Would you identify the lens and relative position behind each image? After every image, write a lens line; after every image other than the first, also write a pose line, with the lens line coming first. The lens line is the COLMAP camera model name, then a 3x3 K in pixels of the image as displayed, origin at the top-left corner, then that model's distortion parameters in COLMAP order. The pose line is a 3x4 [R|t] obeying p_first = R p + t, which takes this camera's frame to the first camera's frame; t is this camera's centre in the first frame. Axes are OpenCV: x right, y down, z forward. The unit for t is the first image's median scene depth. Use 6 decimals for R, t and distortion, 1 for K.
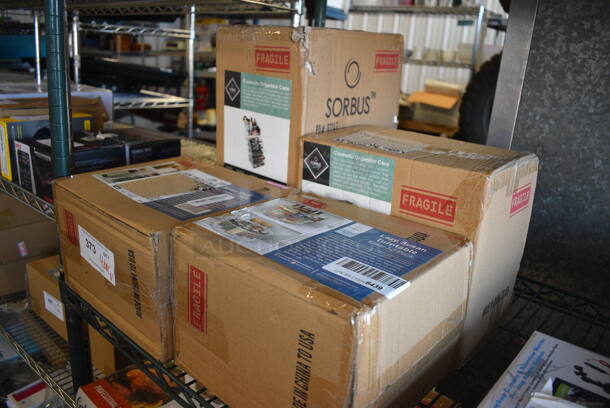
lens RADIAL K [[510.4, 0, 305.3], [0, 510.4, 222.9], [0, 0, 1]] dist [-0.087957, -0.004671]
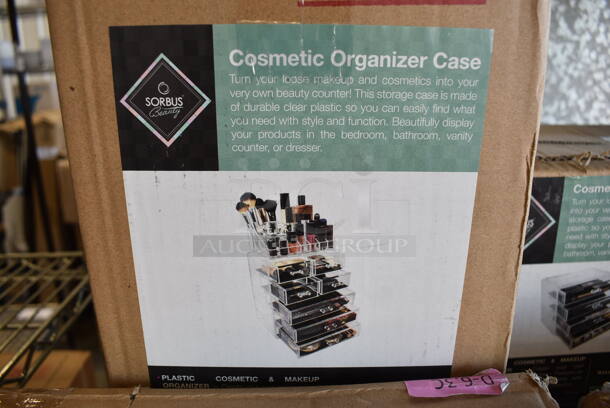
lens RADIAL K [[479.1, 0, 303.0], [0, 479.1, 209.7], [0, 0, 1]] dist [-0.099383, 0.008007]
pose [[0.747504, -0.270994, 0.606465, -0.251871], [0.285312, 0.955474, 0.075283, -0.215273], [-0.599863, 0.116757, 0.791538, 0.798105]]
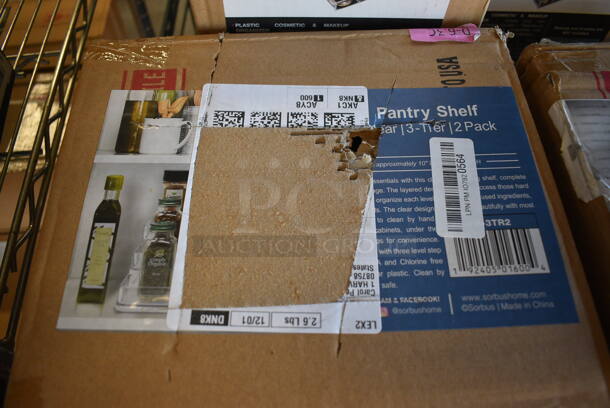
lens RADIAL K [[508.2, 0, 286.7], [0, 508.2, 217.5], [0, 0, 1]] dist [-0.119142, 0.016720]
pose [[0.738404, -0.616379, 0.273562, -0.353202], [0.276068, 0.646409, 0.711296, -0.302785], [-0.615261, -0.449702, 0.647473, 0.716052]]
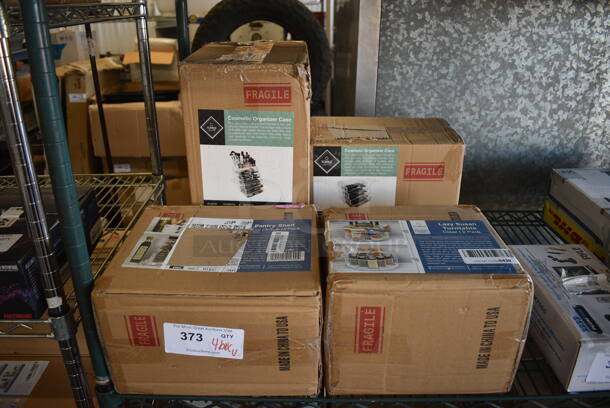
lens RADIAL K [[508.2, 0, 322.5], [0, 508.2, 220.3], [0, 0, 1]] dist [-0.119142, 0.016720]
pose [[0.737523, -0.335701, 0.585973, -0.625176], [0.253154, 0.941855, 0.220956, -0.260245], [-0.626077, -0.014618, 0.779624, 0.110625]]
